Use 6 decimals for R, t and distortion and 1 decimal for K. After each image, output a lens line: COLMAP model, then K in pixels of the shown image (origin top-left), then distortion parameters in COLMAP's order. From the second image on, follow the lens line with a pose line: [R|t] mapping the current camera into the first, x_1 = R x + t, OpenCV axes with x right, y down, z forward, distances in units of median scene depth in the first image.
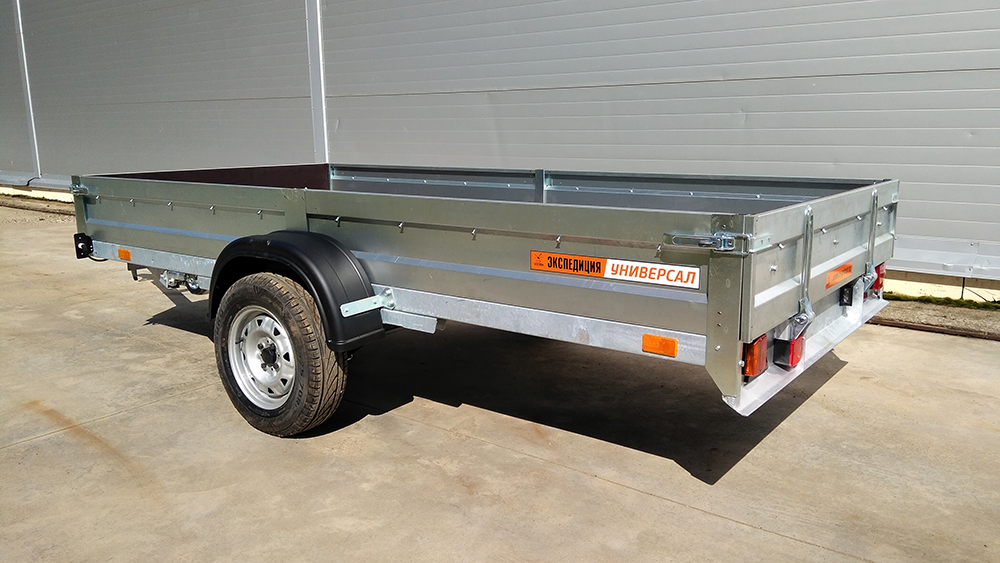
lens RADIAL K [[782.6, 0, 498.6], [0, 782.6, 278.8], [0, 0, 1]] dist [0.068363, -0.094269]
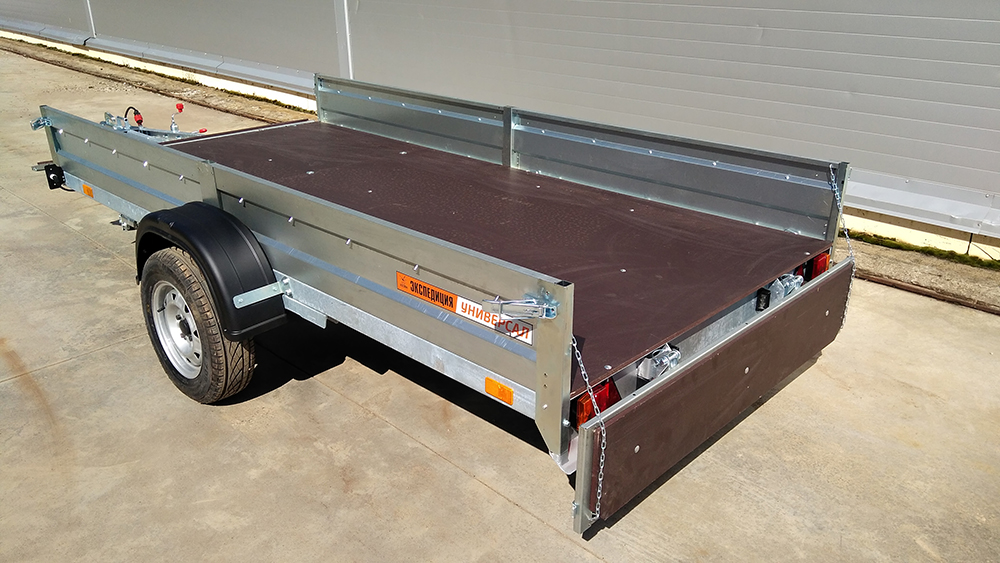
lens RADIAL K [[782.6, 0, 498.9], [0, 782.6, 281.6], [0, 0, 1]] dist [0.068363, -0.094269]
pose [[0.993354, 0.051311, -0.103031, 0.243871], [-0.029405, 0.978564, 0.203833, -0.204685], [0.111281, -0.199448, 0.973569, 0.055122]]
